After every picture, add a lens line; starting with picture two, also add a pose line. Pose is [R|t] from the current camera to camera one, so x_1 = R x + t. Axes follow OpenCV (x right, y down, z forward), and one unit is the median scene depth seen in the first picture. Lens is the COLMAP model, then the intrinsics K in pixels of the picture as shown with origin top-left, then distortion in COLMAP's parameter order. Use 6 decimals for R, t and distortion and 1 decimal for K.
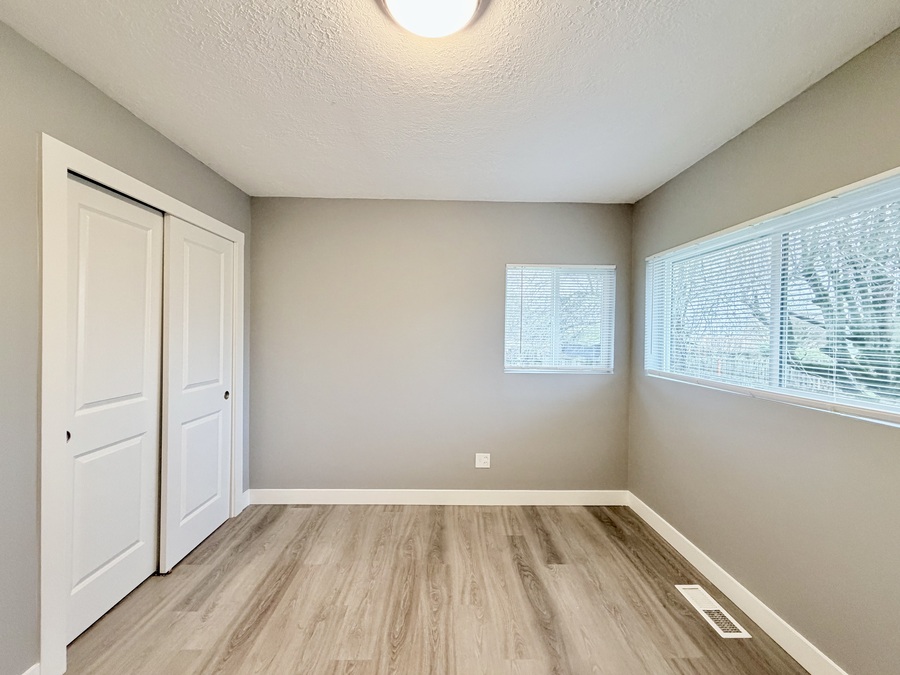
lens RADIAL K [[358.6, 0, 448.2], [0, 358.6, 337.5], [0, 0, 1]] dist [-0.000476, 0.000196]
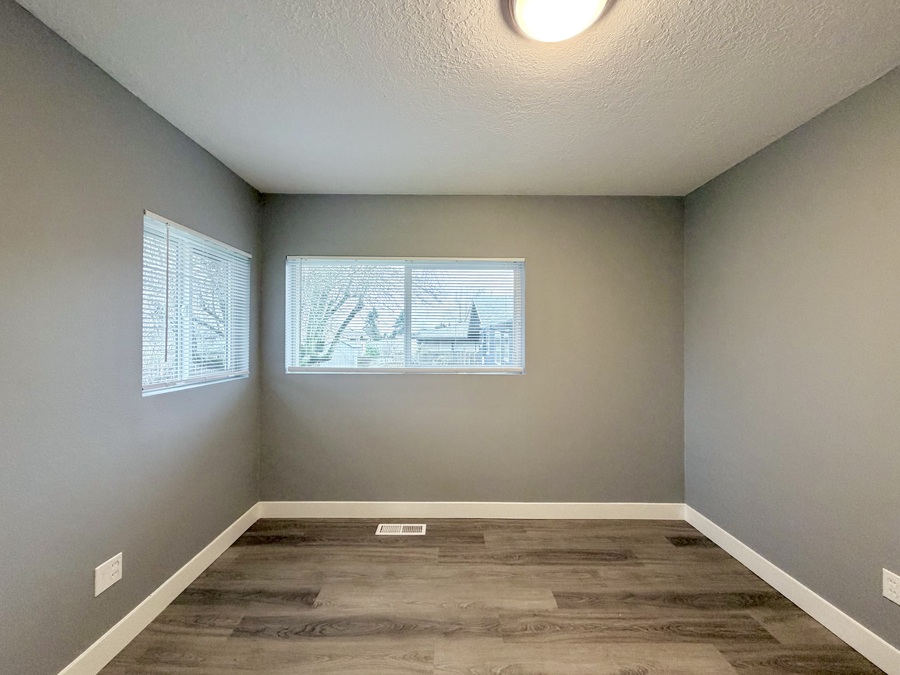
lens RADIAL K [[358.6, 0, 448.2], [0, 358.6, 337.5], [0, 0, 1]] dist [-0.000476, 0.000196]
pose [[0.012951, -0.005814, 0.999899, -0.524220], [0.009392, 0.999940, 0.005693, 0.005206], [-0.999872, 0.009317, 0.013005, 0.634064]]
